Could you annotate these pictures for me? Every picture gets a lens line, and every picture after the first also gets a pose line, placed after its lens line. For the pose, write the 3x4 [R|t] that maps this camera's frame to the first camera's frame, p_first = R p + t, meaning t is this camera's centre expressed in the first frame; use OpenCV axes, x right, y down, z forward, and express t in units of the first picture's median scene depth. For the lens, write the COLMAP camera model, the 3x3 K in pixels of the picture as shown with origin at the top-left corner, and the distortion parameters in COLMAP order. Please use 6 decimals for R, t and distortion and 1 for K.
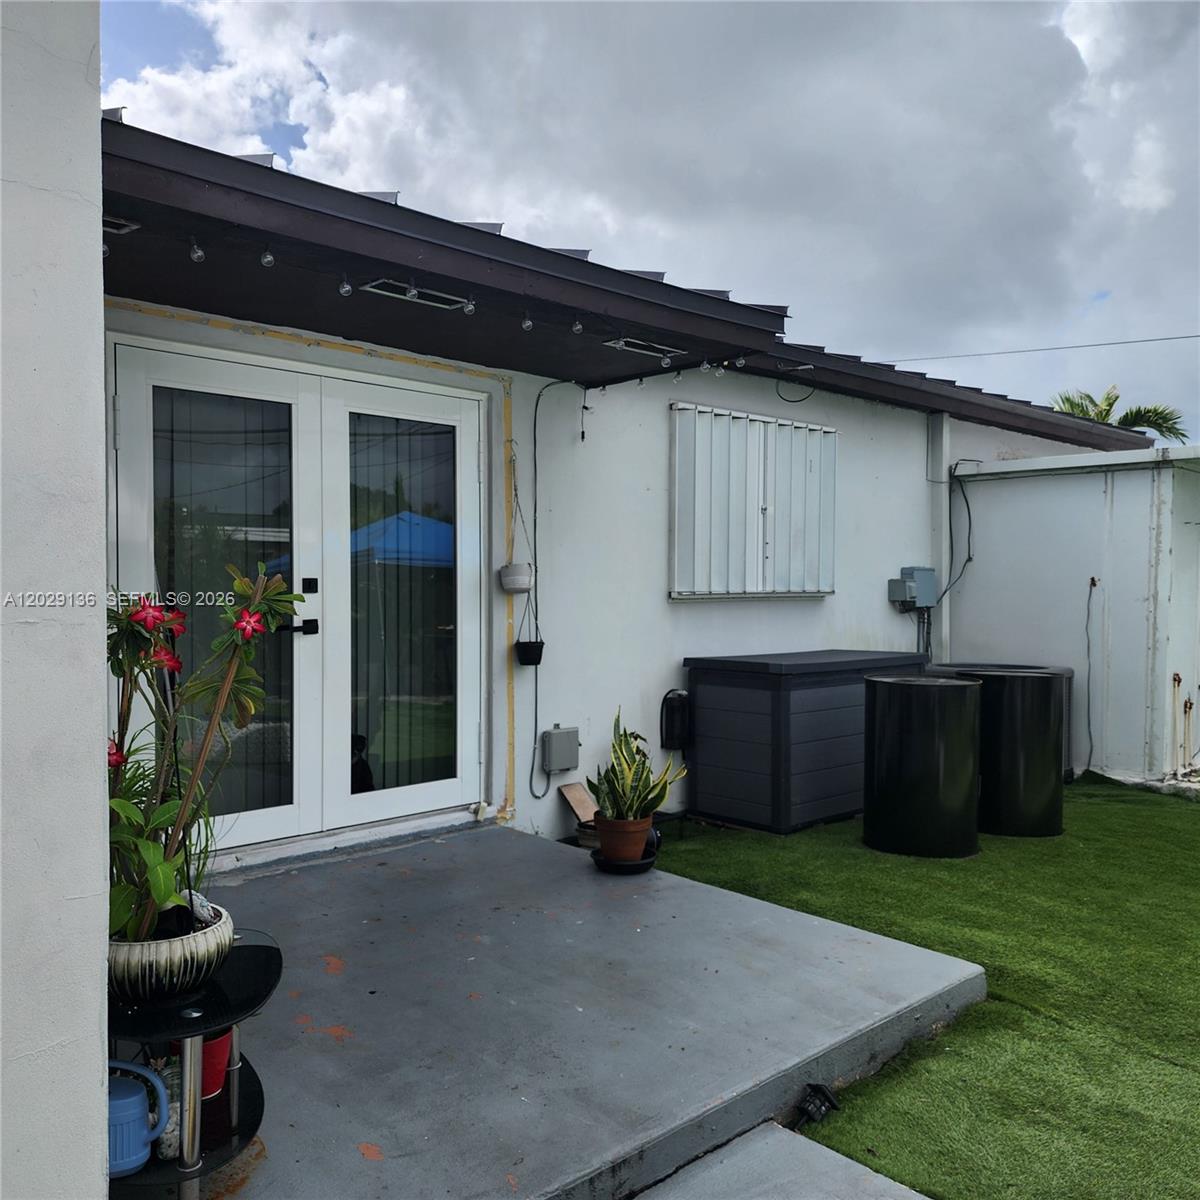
lens RADIAL K [[1033.5, 0, 600.0], [0, 1033.5, 600.0], [0, 0, 1]] dist [0.117394, 0.001376]
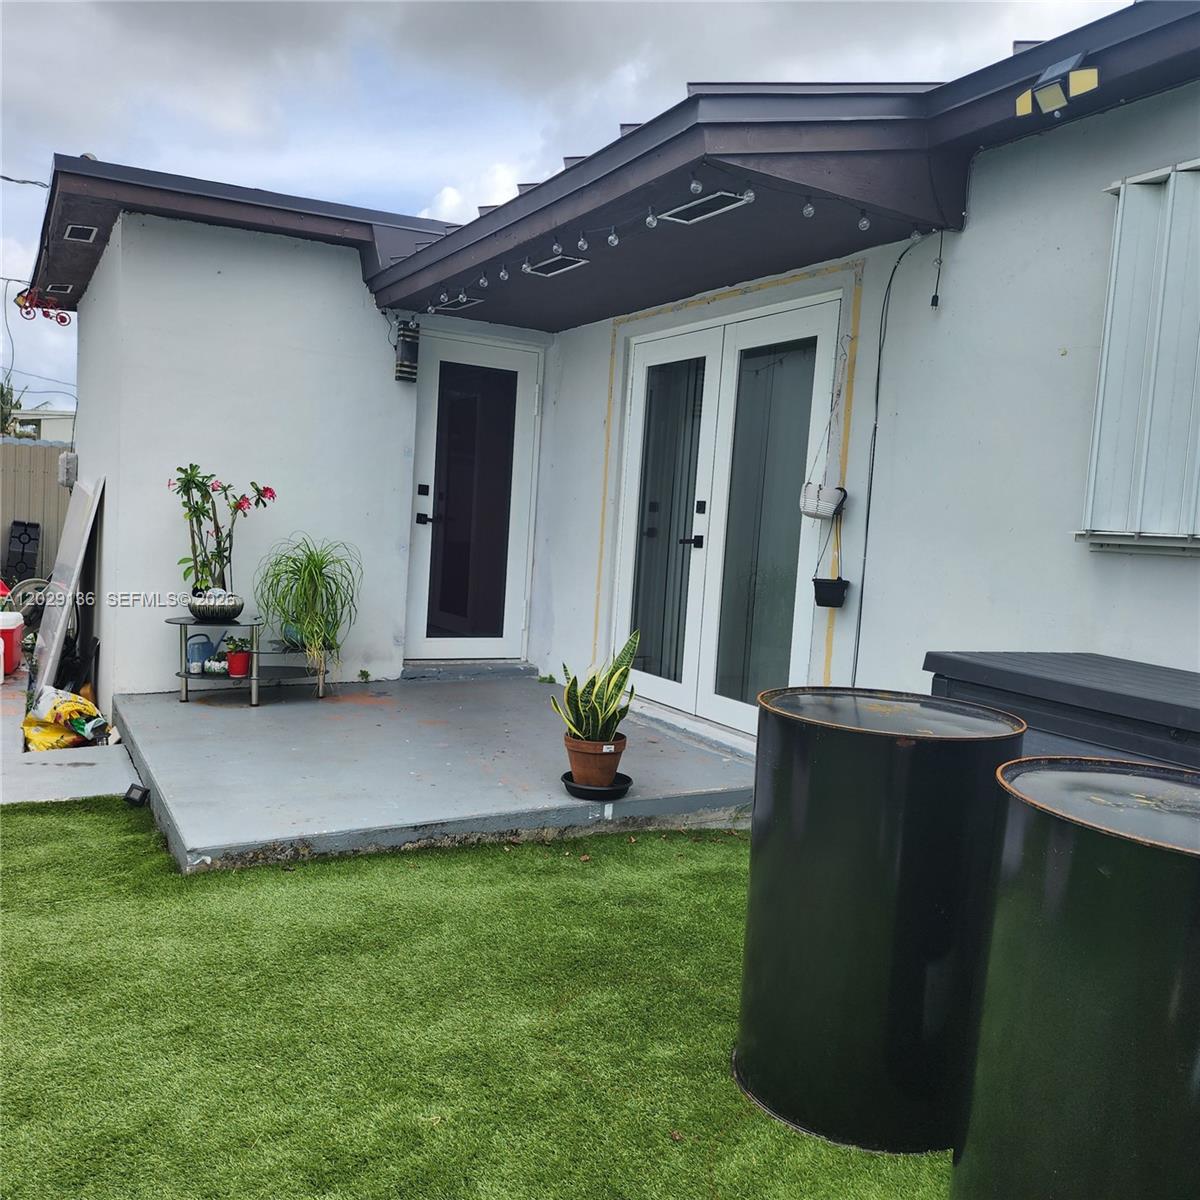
lens RADIAL K [[1080.0, 0, 600.0], [0, 1080.0, 600.0], [0, 0, 1]] dist [0.002335, 0.005270]
pose [[-0.259485, 0.062776, -0.963705, 0.921891], [-0.067200, 0.994293, 0.082862, -0.002589], [0.963406, 0.086263, -0.253786, 1.183142]]
